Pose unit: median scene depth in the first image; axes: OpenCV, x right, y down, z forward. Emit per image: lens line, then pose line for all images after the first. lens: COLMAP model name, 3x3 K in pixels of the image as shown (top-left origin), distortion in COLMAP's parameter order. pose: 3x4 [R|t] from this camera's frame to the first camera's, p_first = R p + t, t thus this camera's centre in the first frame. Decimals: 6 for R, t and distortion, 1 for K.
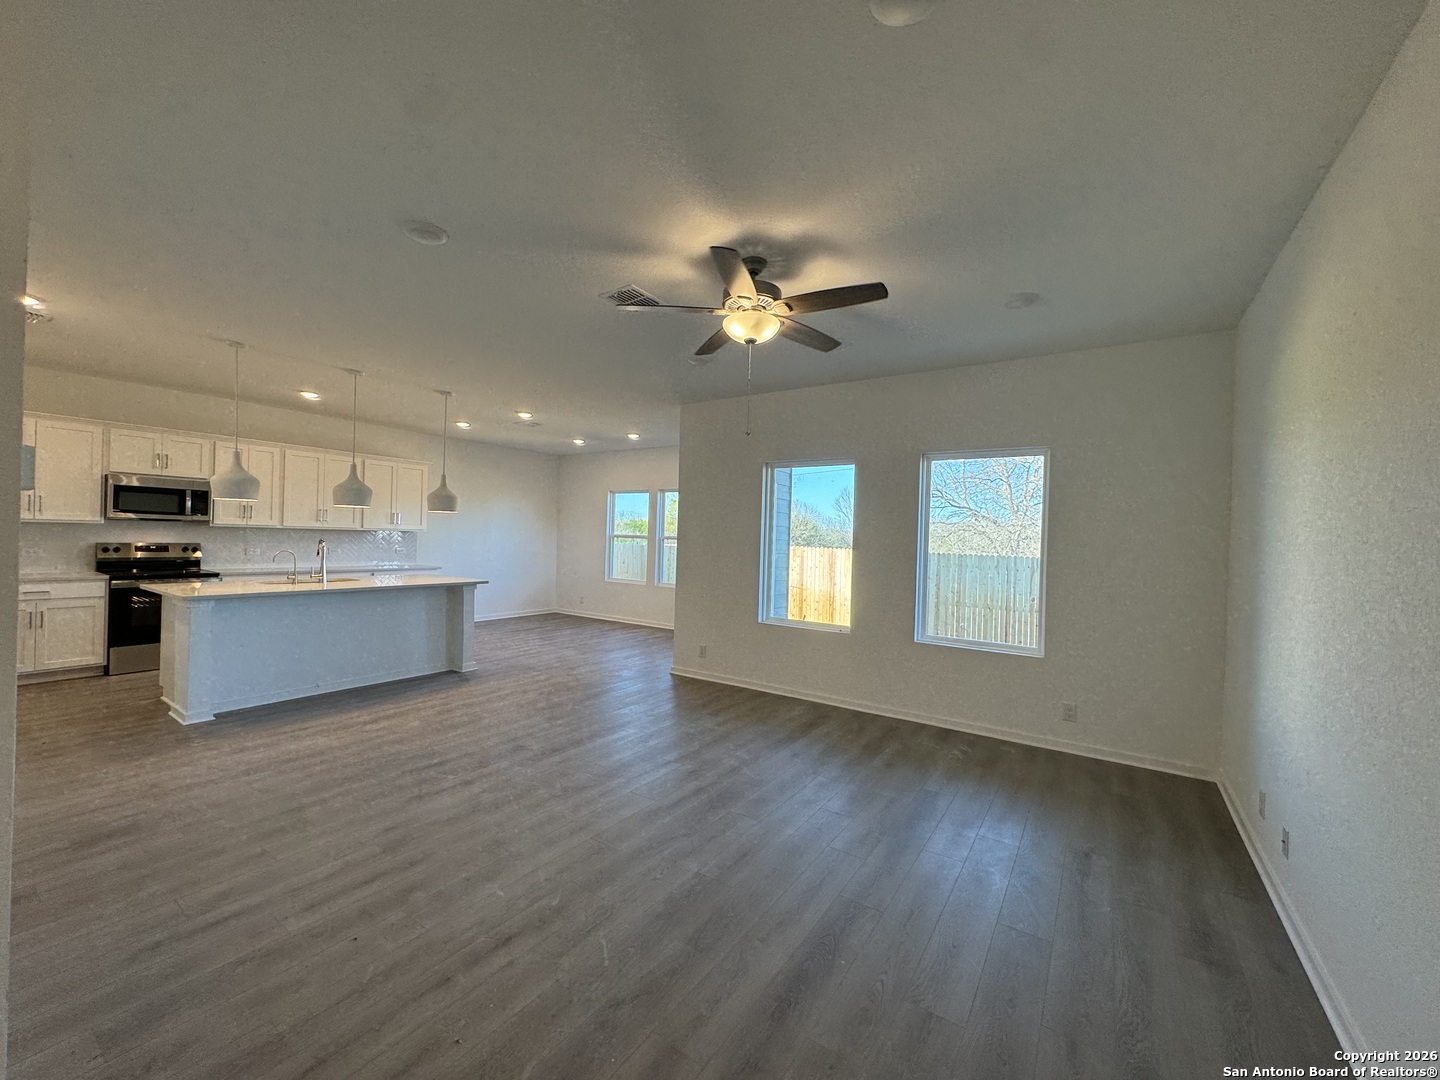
lens RADIAL K [[571.6, 0, 718.7], [0, 571.6, 542.9], [0, 0, 1]] dist [-0.001164, -0.000177]
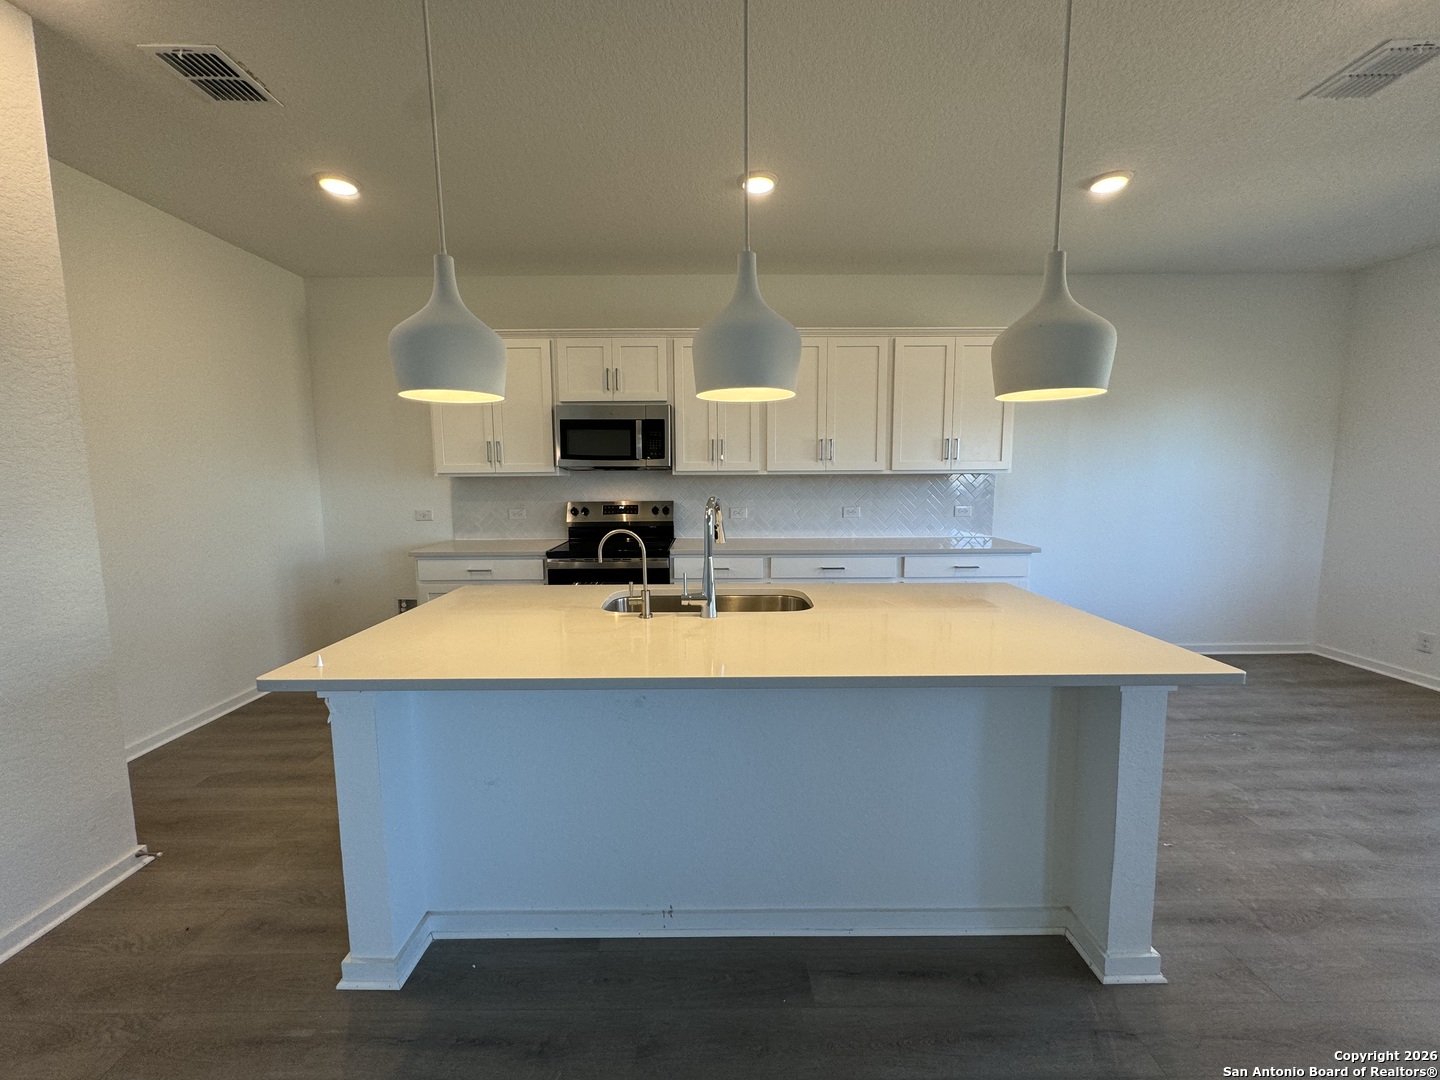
lens RADIAL K [[571.6, 0, 717.3], [0, 571.6, 541.5], [0, 0, 1]] dist [-0.001164, -0.000177]
pose [[0.567116, 0.060700, -0.821398, -0.336370], [0.016531, 0.996241, 0.085034, -0.009038], [0.823472, -0.061803, 0.563981, 0.694920]]
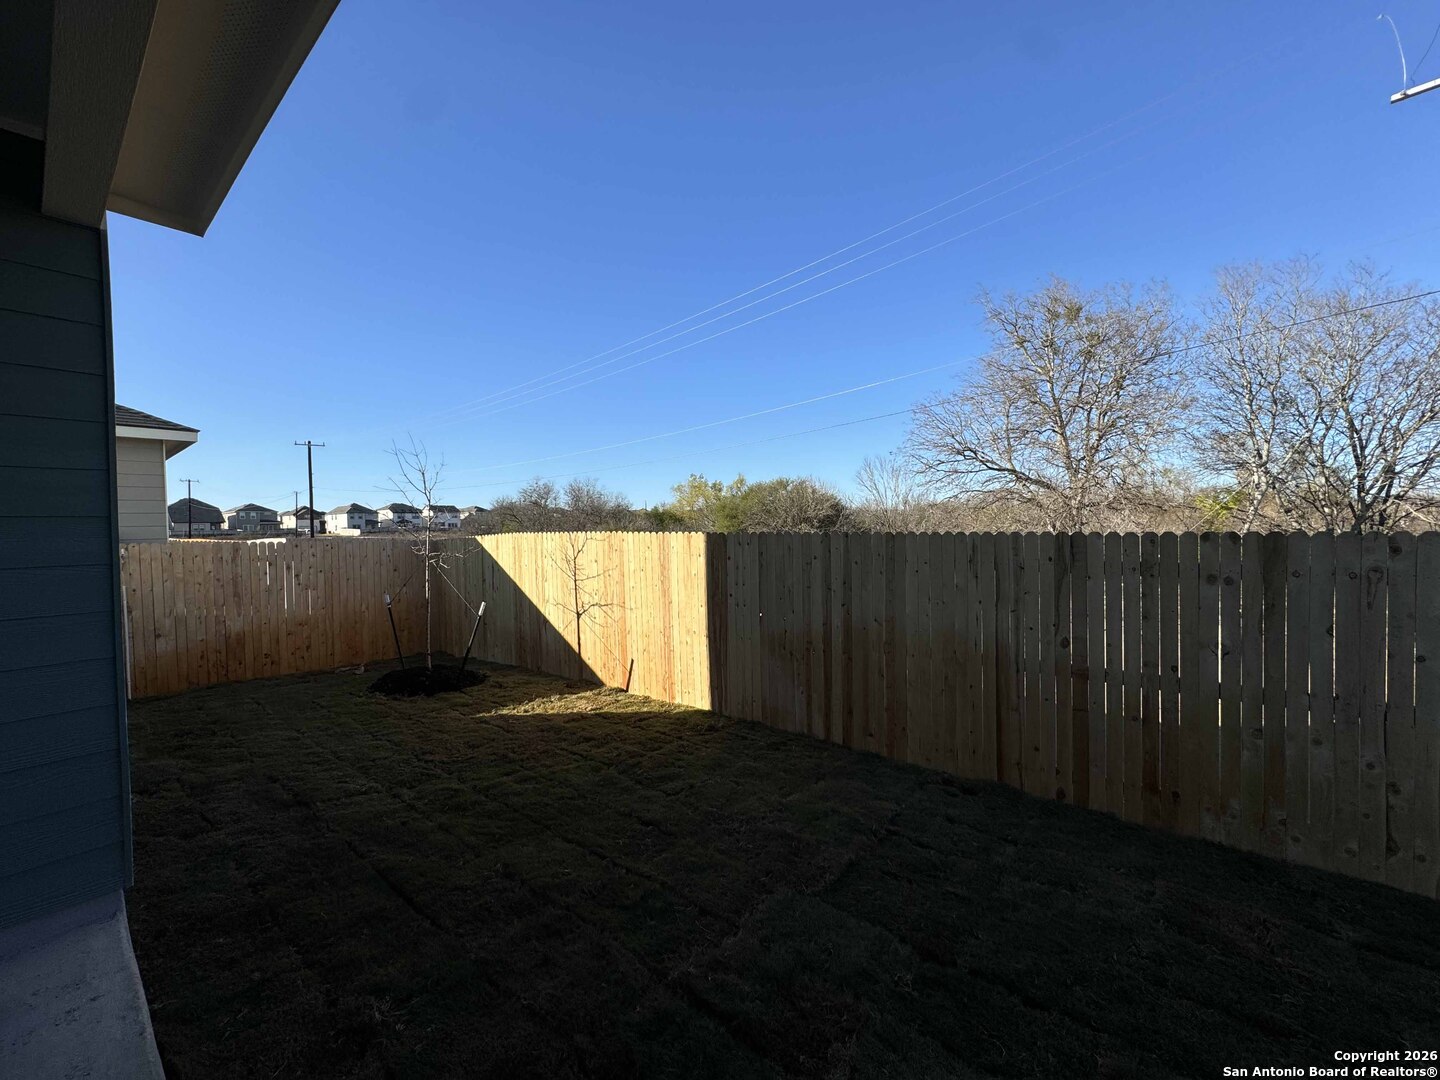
lens RADIAL K [[571.6, 0, 722.2], [0, 571.6, 538.9], [0, 0, 1]] dist [-0.001164, -0.000177]
pose [[0.994856, -0.044100, -0.091193, 0.591708], [0.045593, 0.998857, 0.014350, 0.020763], [0.090456, -0.018433, 0.995730, 0.981620]]
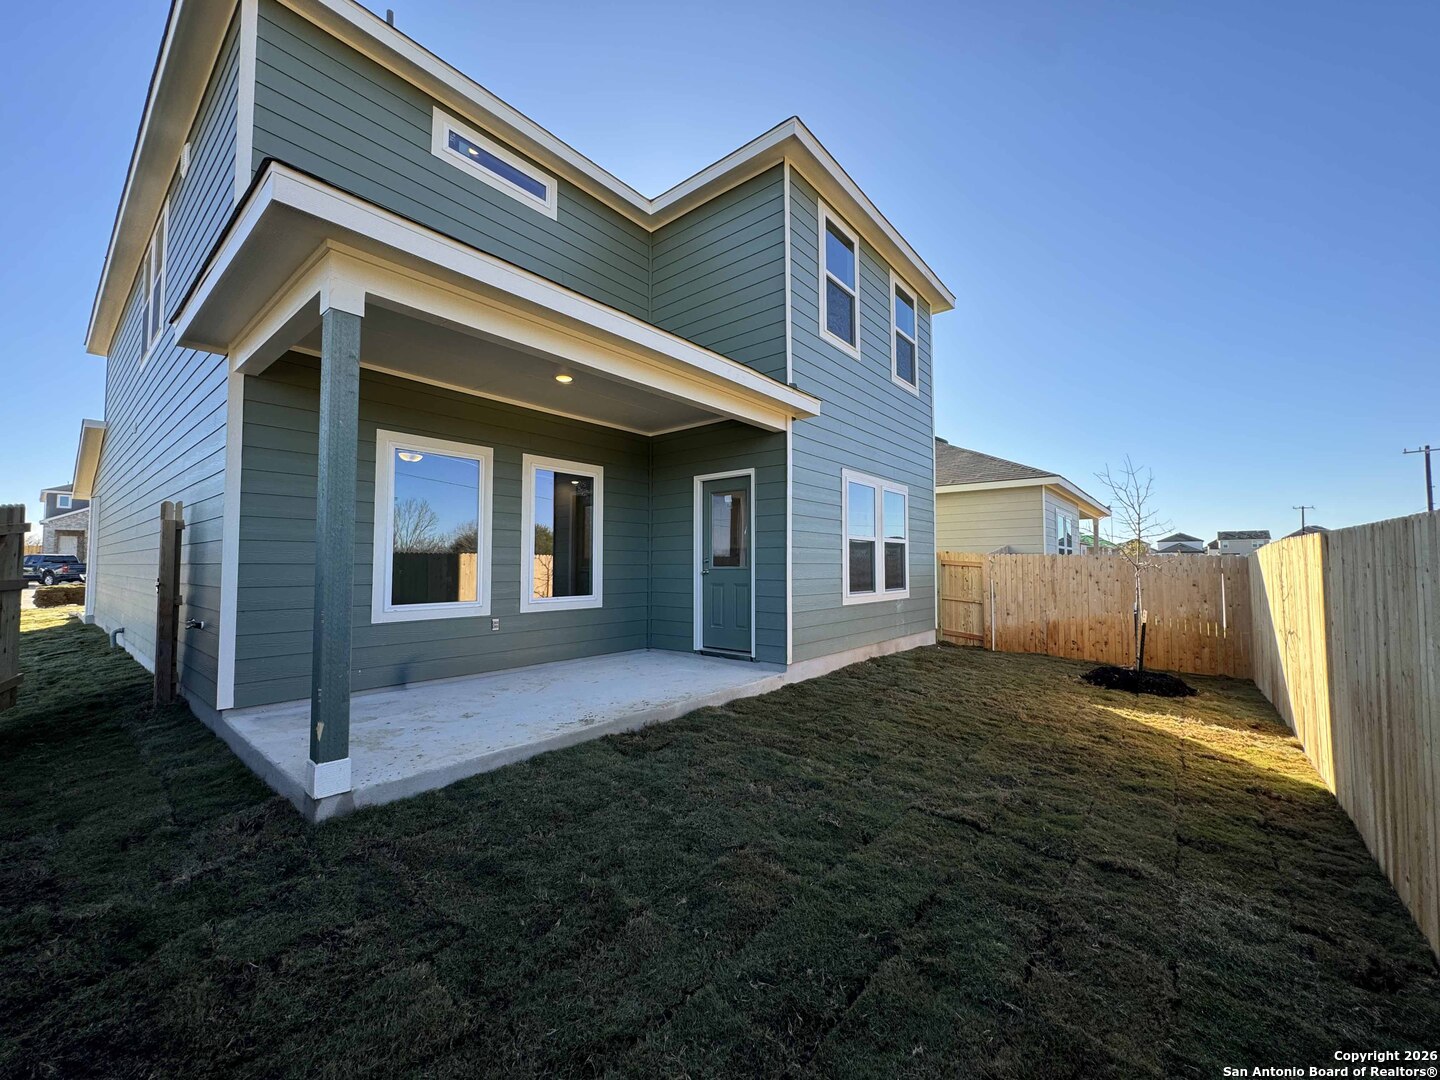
lens RADIAL K [[571.6, 0, 716.6], [0, 571.6, 541.7], [0, 0, 1]] dist [-0.001164, -0.000177]
pose [[-0.093731, -0.066982, -0.993342, 1.224861], [-0.012257, 0.997736, -0.066122, 0.086777], [0.995522, 0.005978, -0.094340, 1.290803]]
